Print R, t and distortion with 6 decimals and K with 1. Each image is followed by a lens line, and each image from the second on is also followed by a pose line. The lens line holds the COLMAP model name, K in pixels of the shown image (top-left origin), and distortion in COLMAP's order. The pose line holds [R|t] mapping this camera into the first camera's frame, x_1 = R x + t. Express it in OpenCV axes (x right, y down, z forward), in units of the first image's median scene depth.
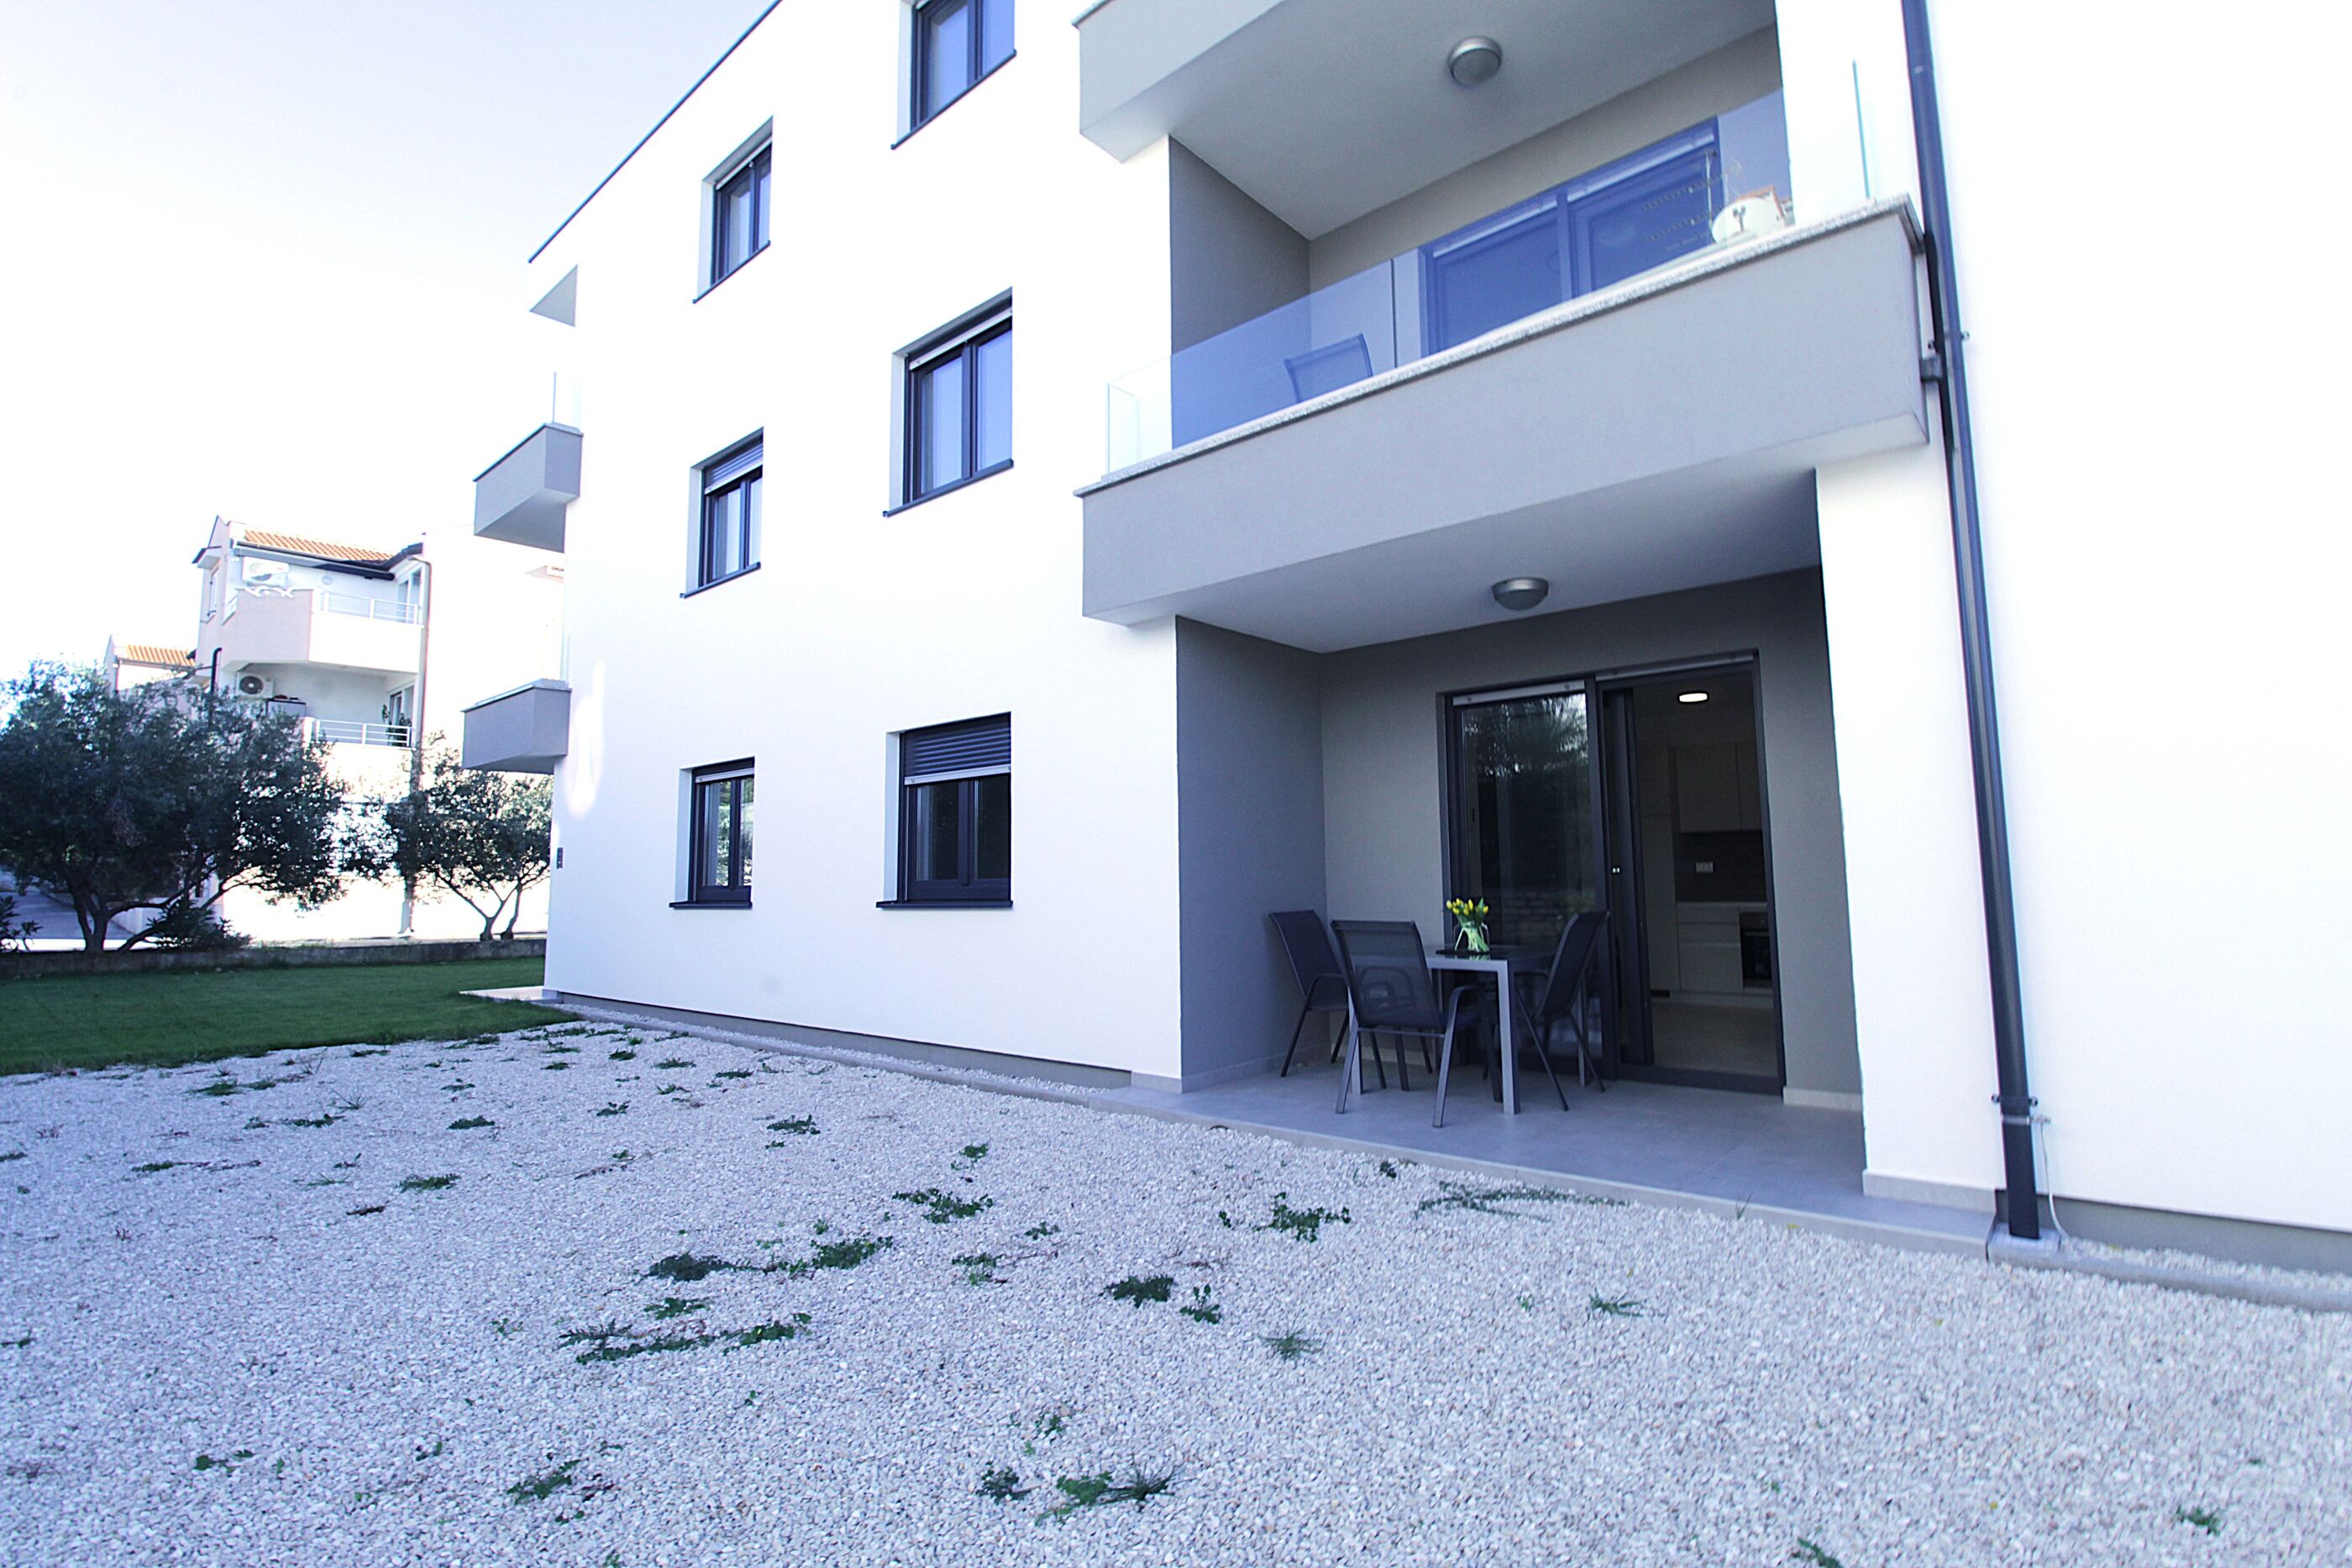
lens RADIAL K [[1092.6, 0, 1206.5], [0, 1092.6, 774.3], [0, 0, 1]] dist [0.001029, -0.013199]
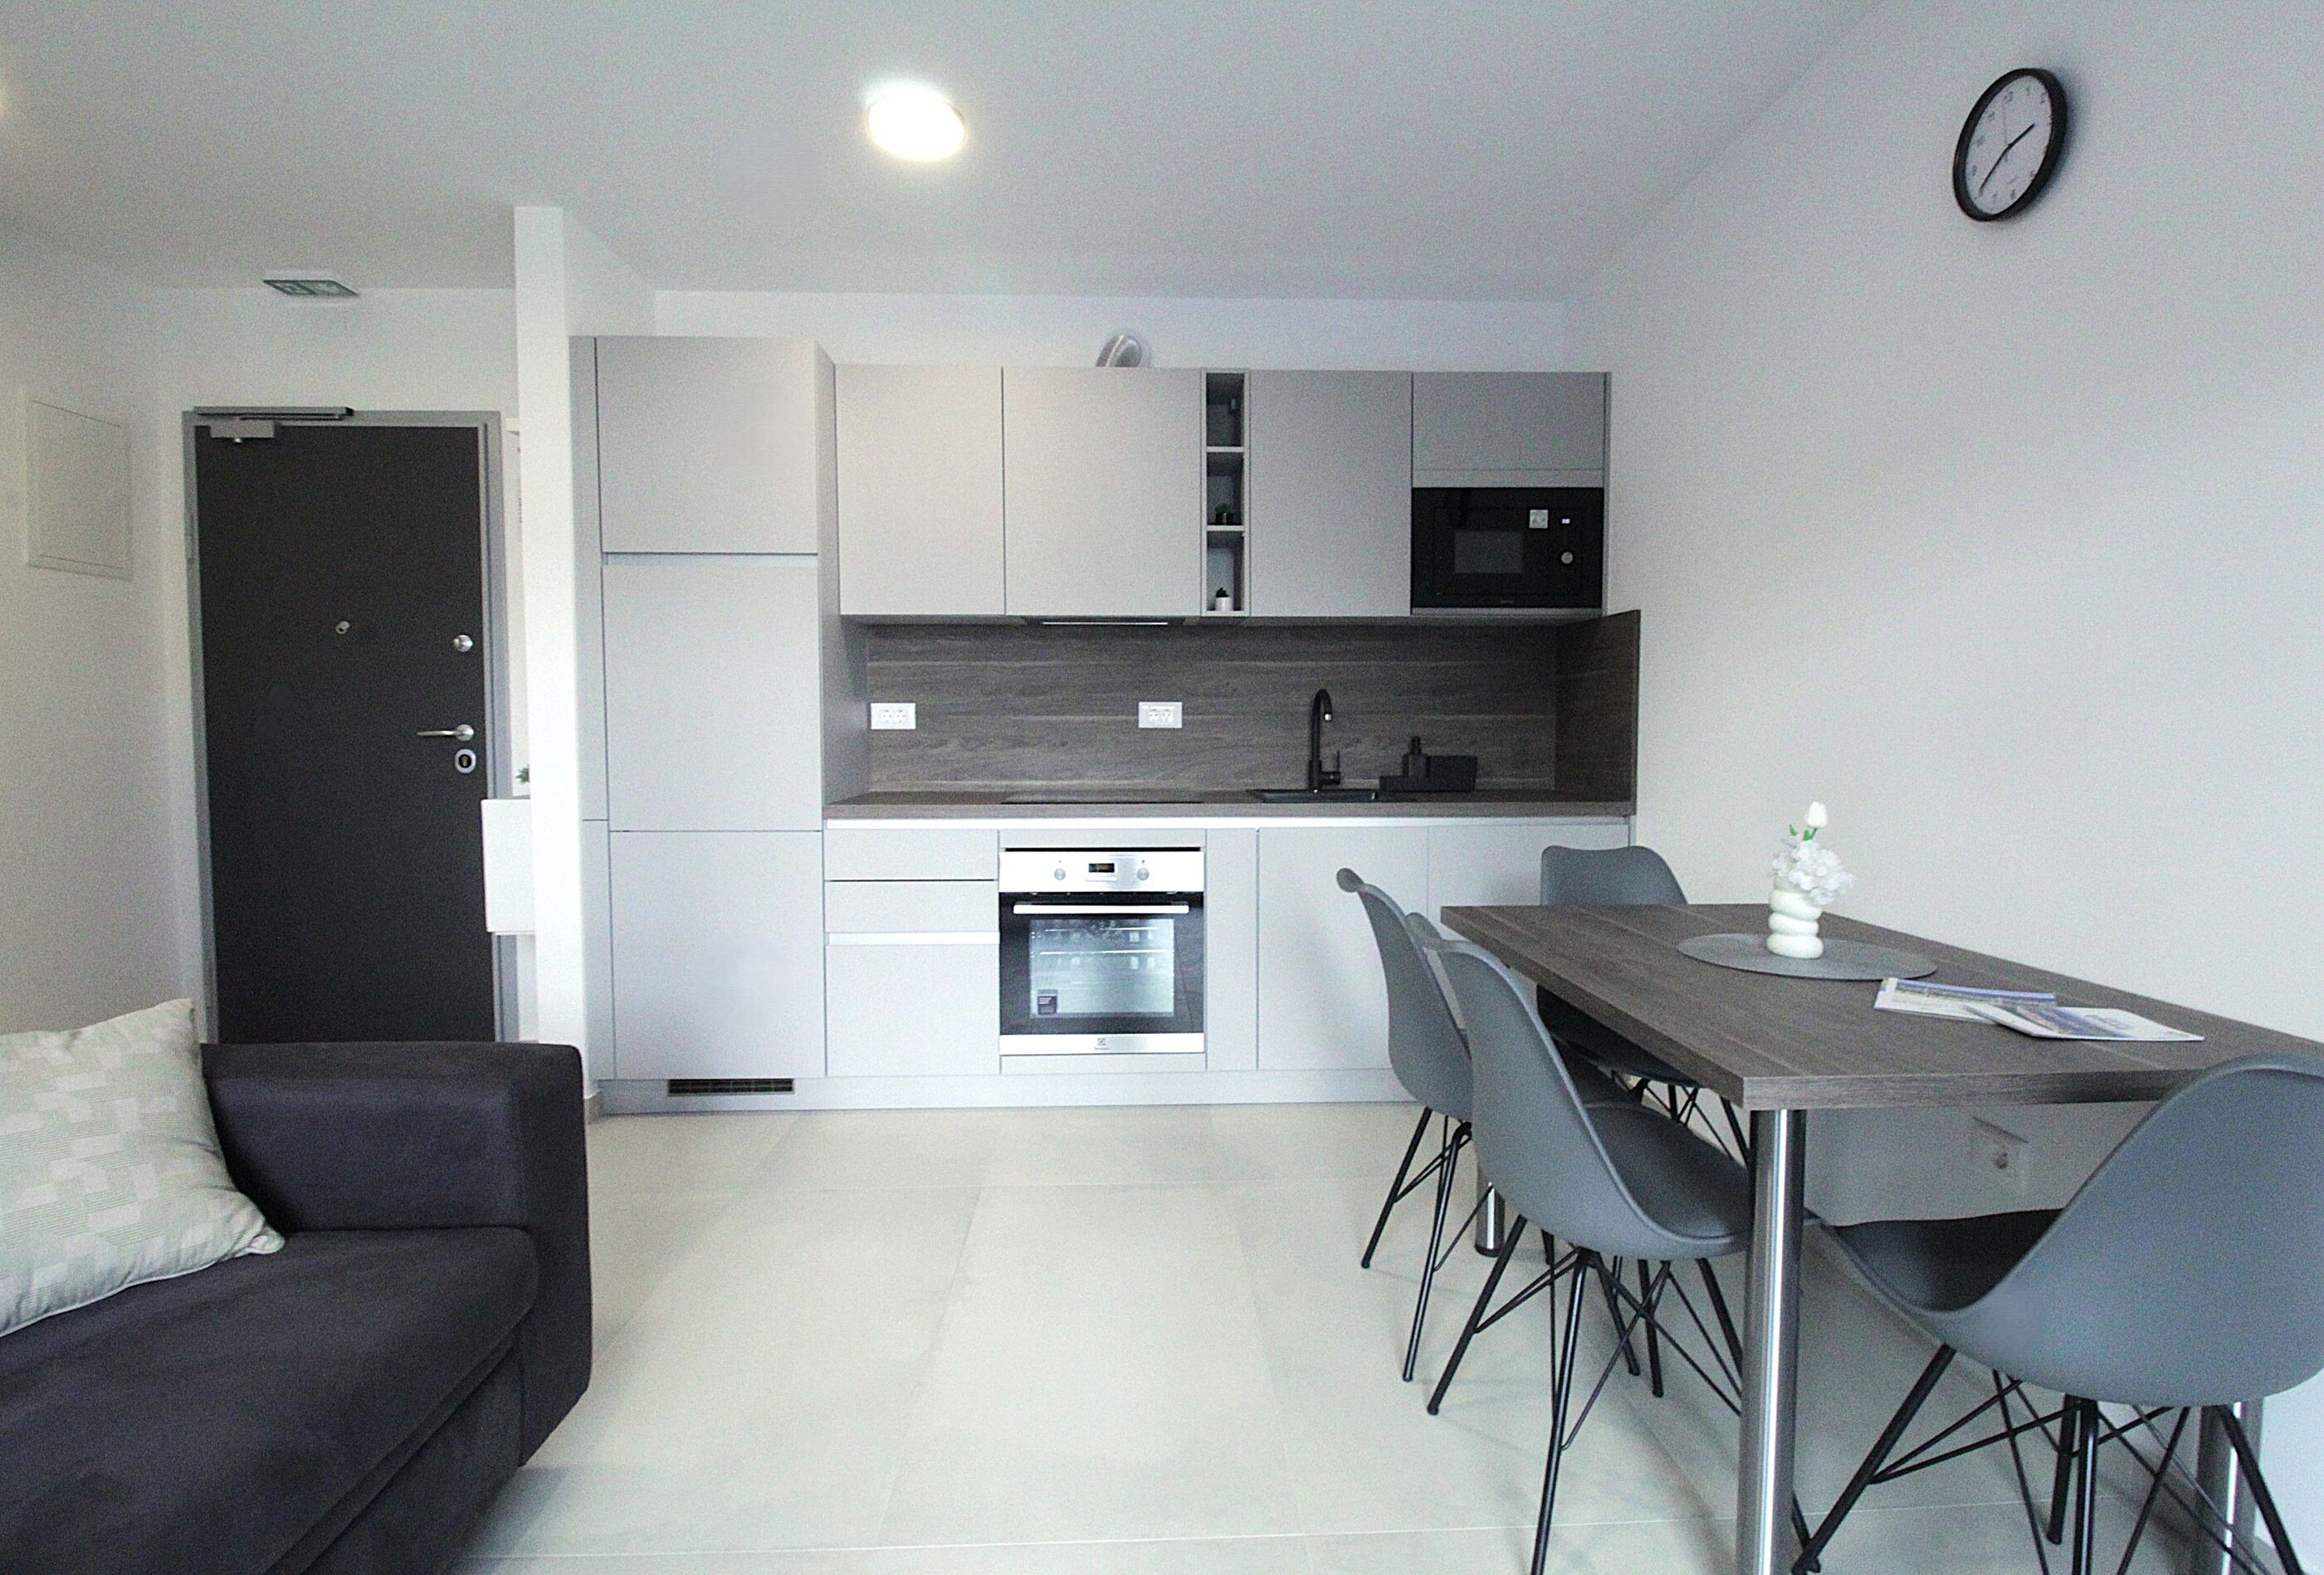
lens RADIAL K [[1099.8, 0, 1170.6], [0, 1099.8, 775.6], [0, 0, 1]] dist [0.000824, -0.011525]
pose [[0.730695, -0.016817, 0.682497, 0.276090], [-0.079984, 0.990703, 0.110043, 0.057972], [-0.678002, -0.134997, 0.722557, 0.681193]]
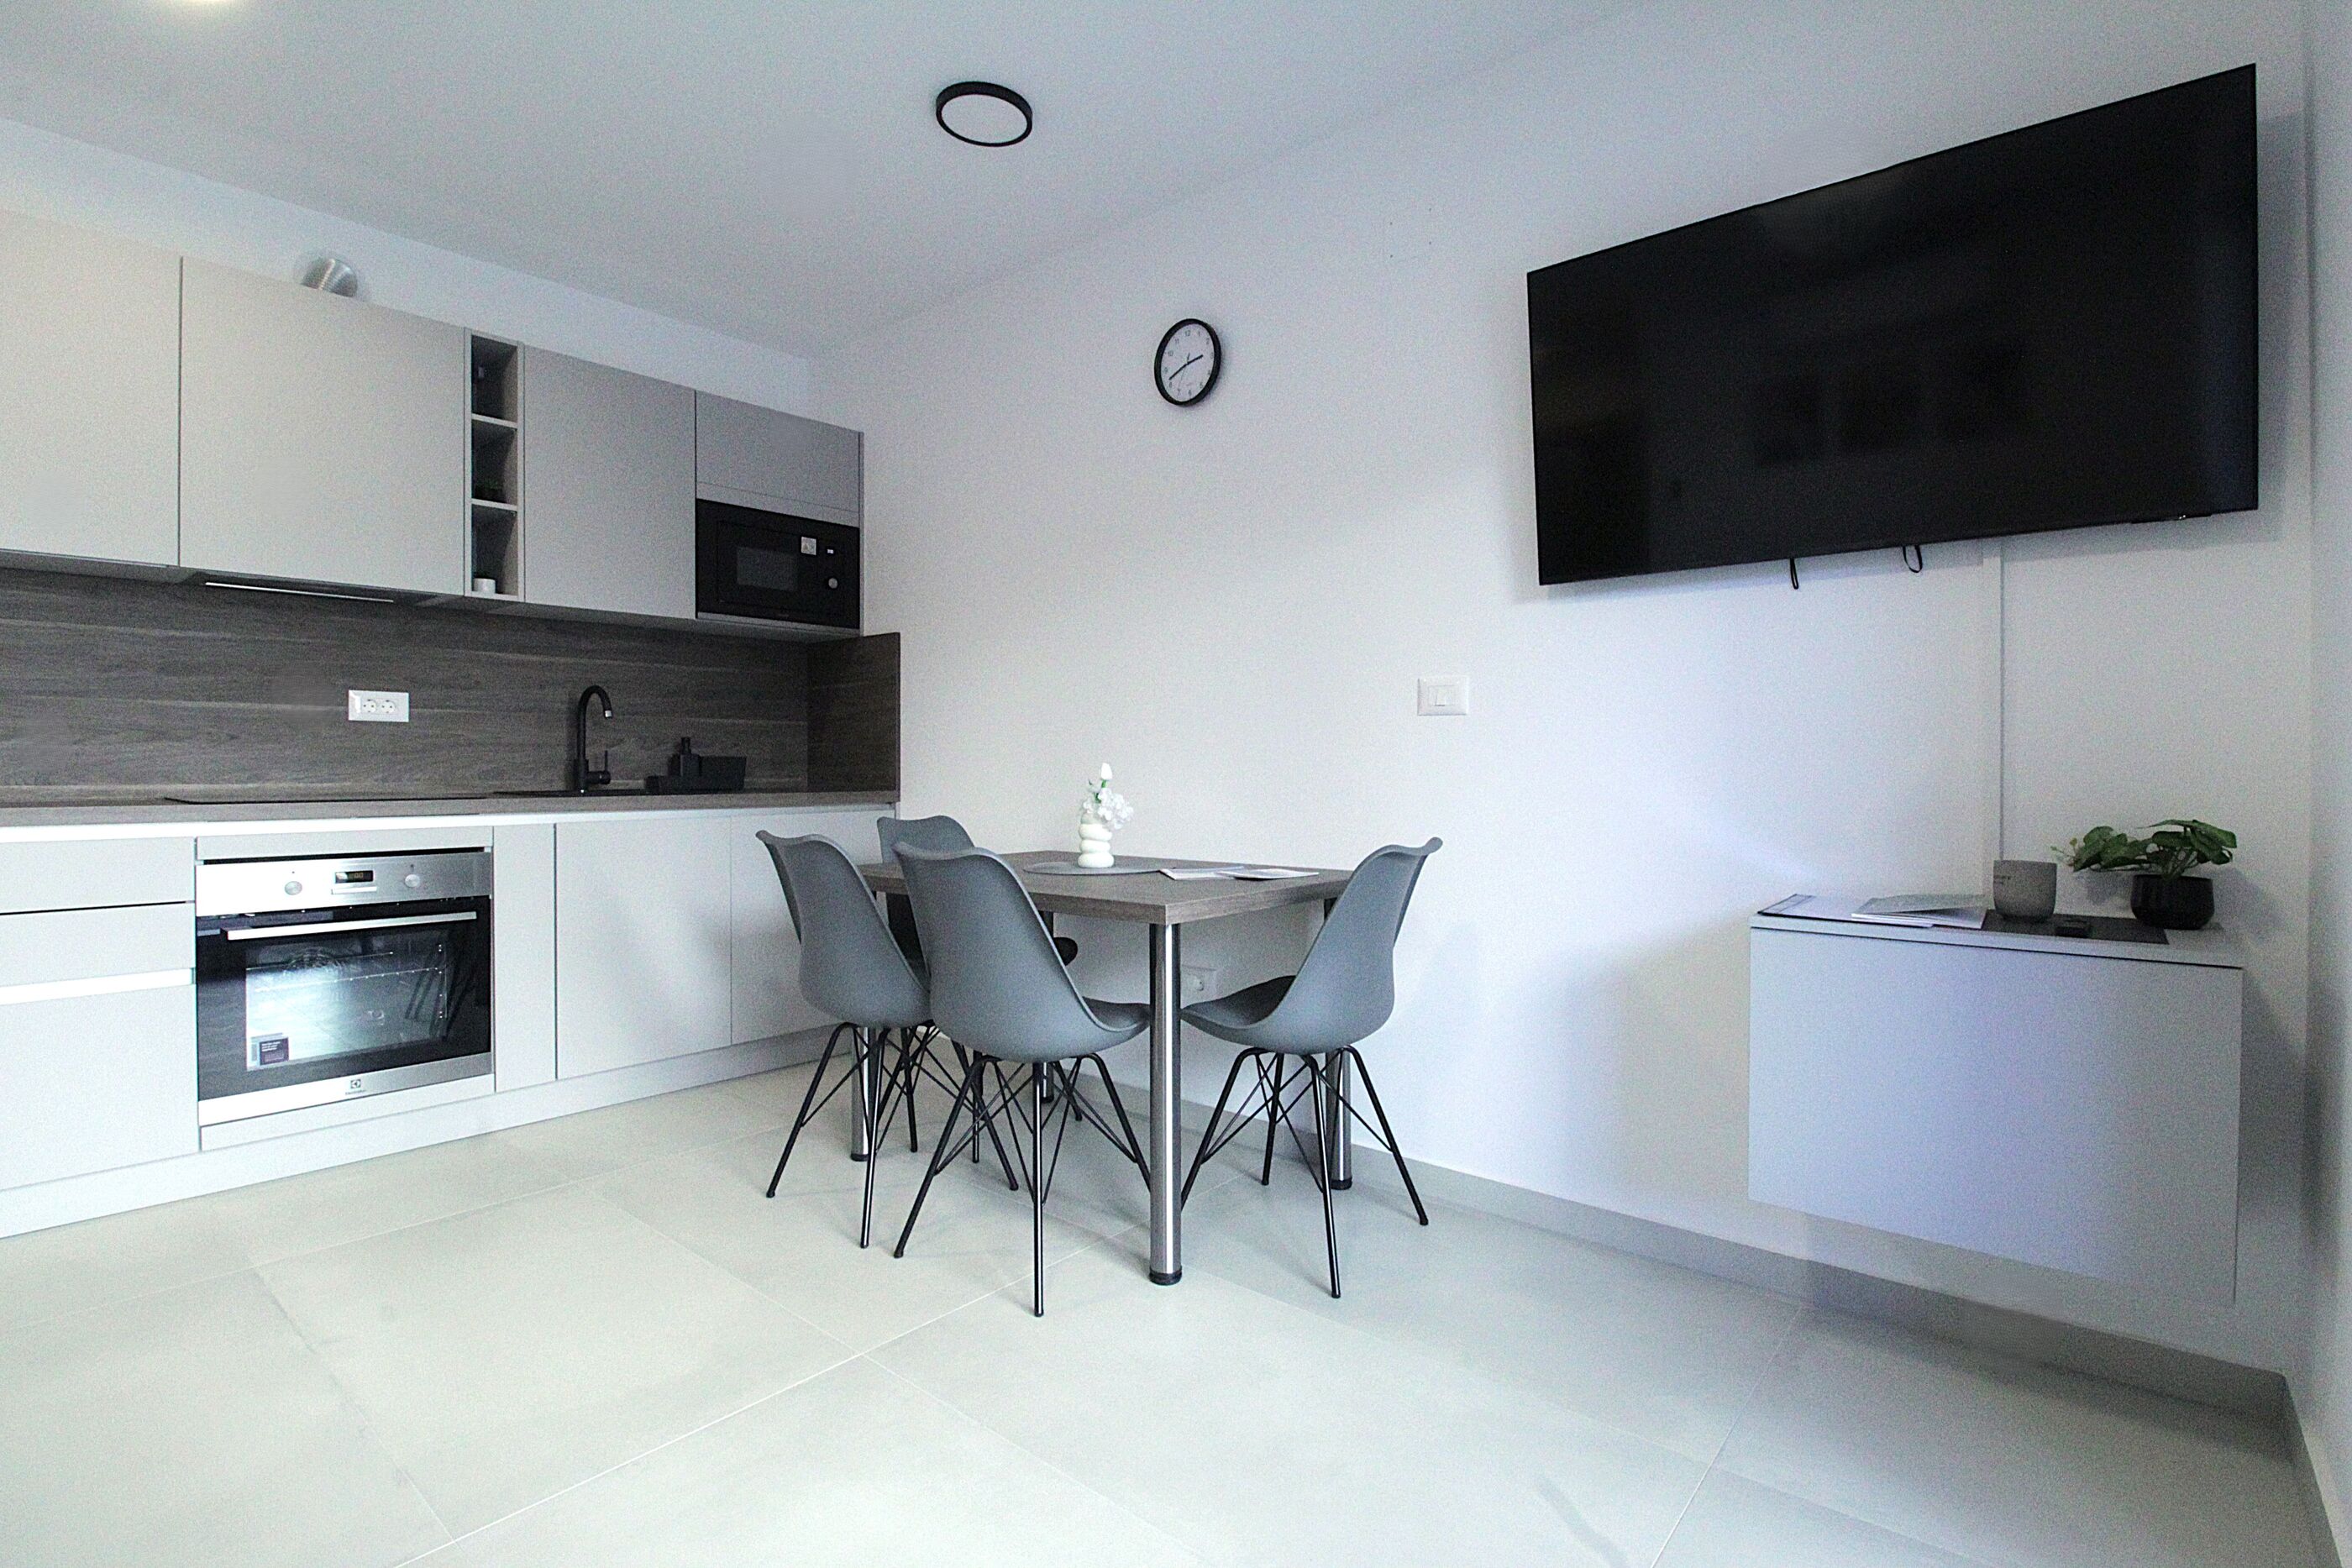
lens RADIAL K [[1092.6, 0, 1206.5], [0, 1092.6, 774.3], [0, 0, 1]] dist [0.001029, -0.013199]
pose [[-0.022876, 0.009749, 0.999691, 0.202824], [-0.101985, 0.994713, -0.012034, 0.078914], [-0.994523, -0.102228, -0.021761, 0.723595]]
